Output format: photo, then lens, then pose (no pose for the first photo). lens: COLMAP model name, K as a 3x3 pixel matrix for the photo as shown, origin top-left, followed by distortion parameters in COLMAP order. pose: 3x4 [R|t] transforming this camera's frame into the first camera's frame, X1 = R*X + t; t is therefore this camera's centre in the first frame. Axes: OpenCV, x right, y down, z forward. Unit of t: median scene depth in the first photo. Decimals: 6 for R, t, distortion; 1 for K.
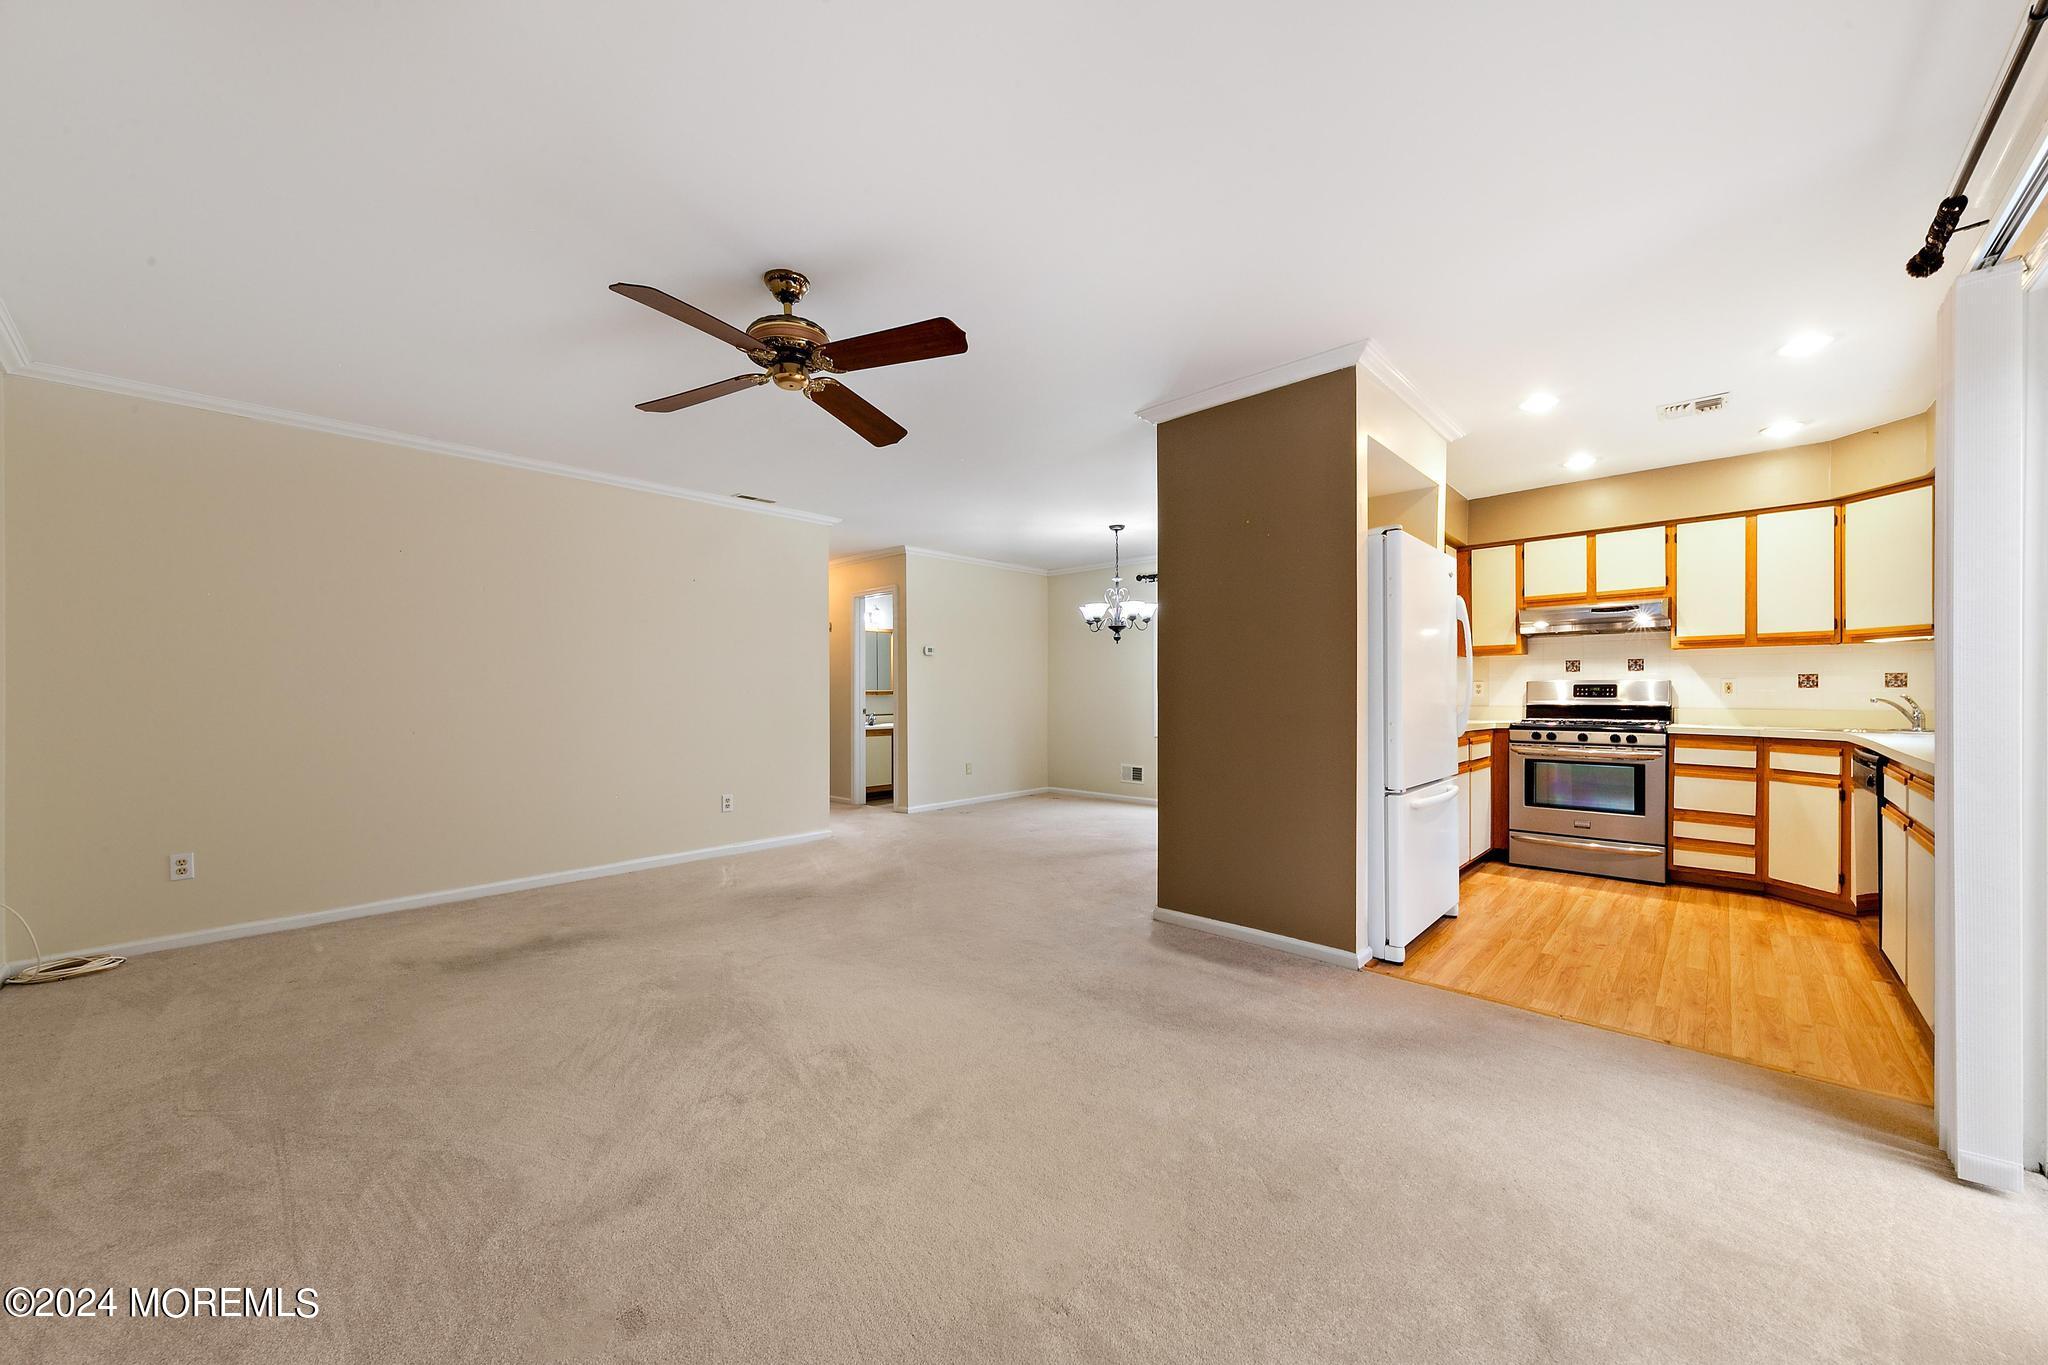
lens RADIAL K [[746.3, 0, 1023.7], [0, 746.3, 696.3], [0, 0, 1]] dist [0.000034, -0.000140]
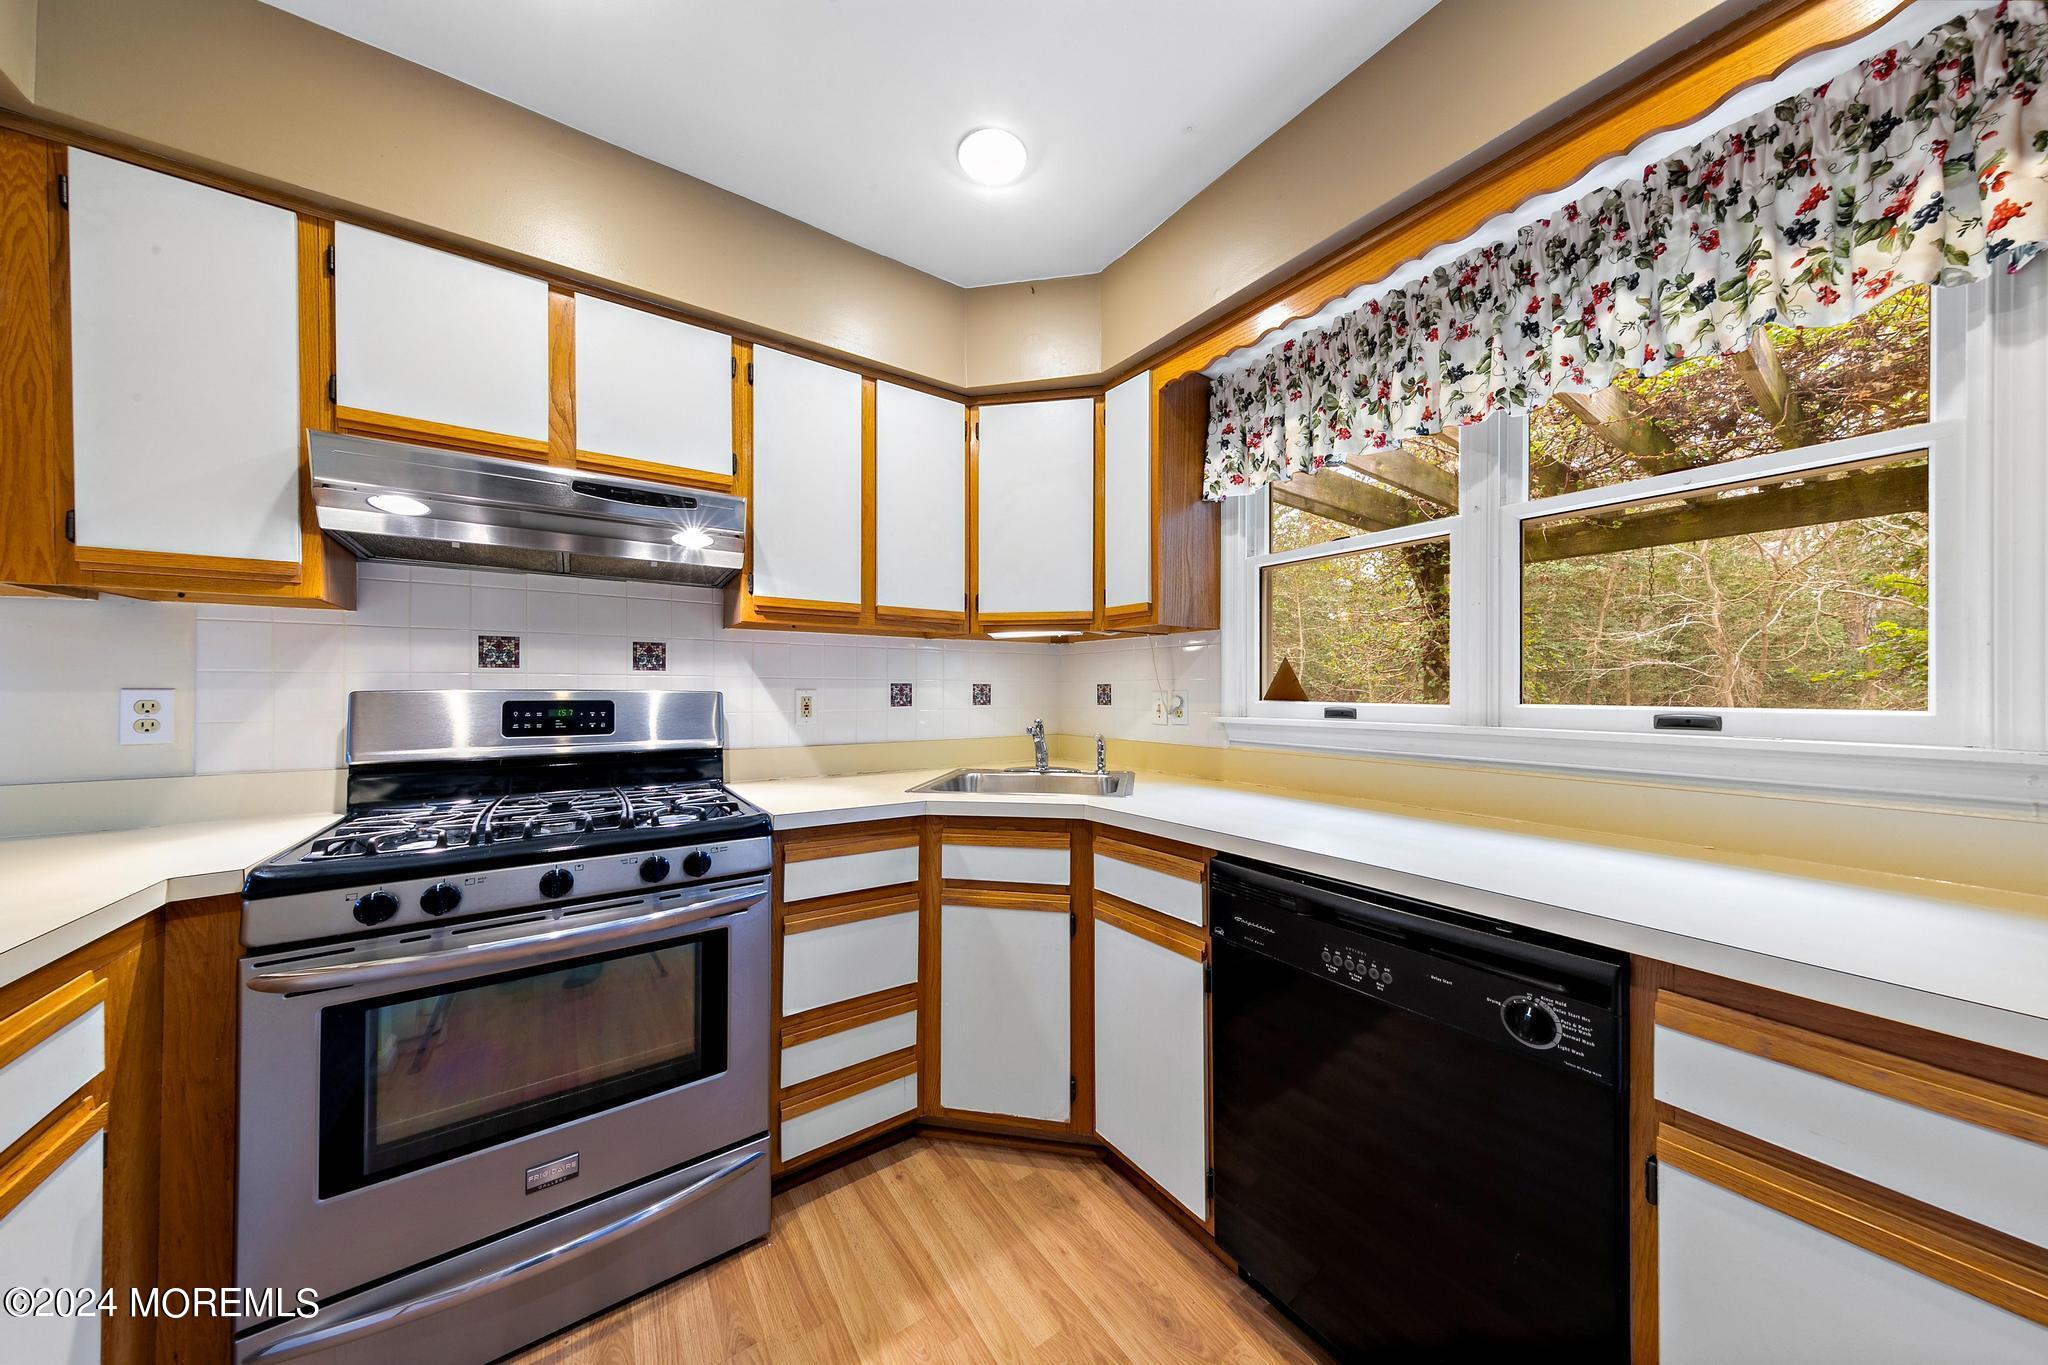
lens RADIAL K [[640.7, 0, 1027.3], [0, 640.7, 687.1], [0, 0, 1]] dist [0.004713, -0.000211]
pose [[0.199819, 0.005099, 0.979820, 0.554801], [0.001787, 0.999983, -0.005569, -0.023903], [-0.979831, 0.002863, 0.199806, 0.793882]]
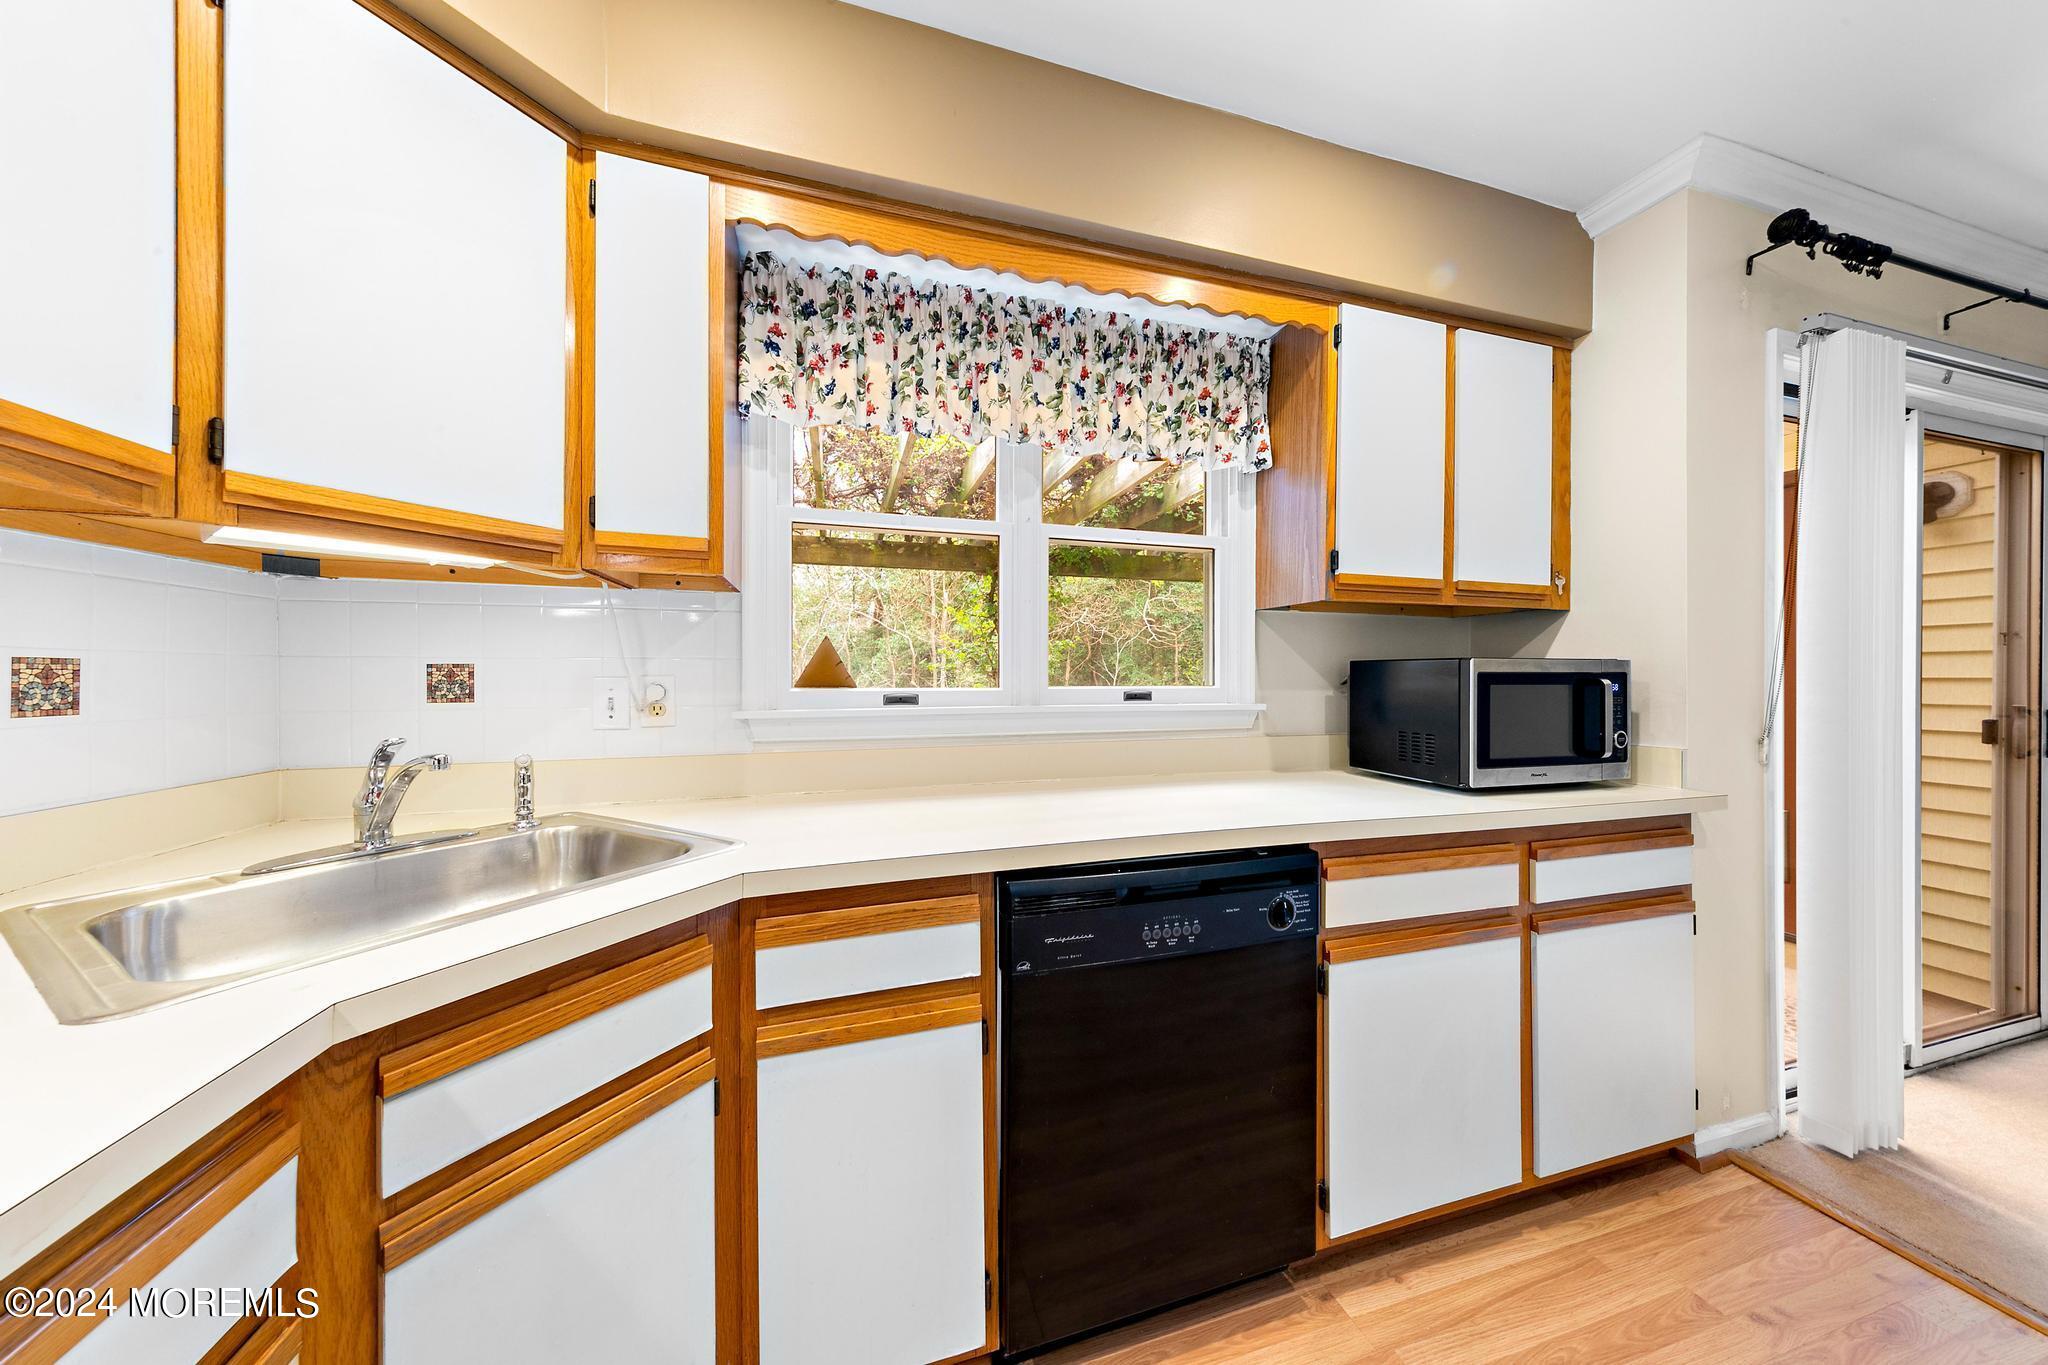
lens RADIAL K [[646.7, 0, 1035.7], [0, 646.7, 672.7], [0, 0, 1]] dist [0.005486, -0.000128]
pose [[-0.866063, 0.003027, 0.499926, 0.729020], [0.001995, 0.999995, -0.002599, -0.023941], [-0.499932, -0.001253, -0.866064, 0.971264]]
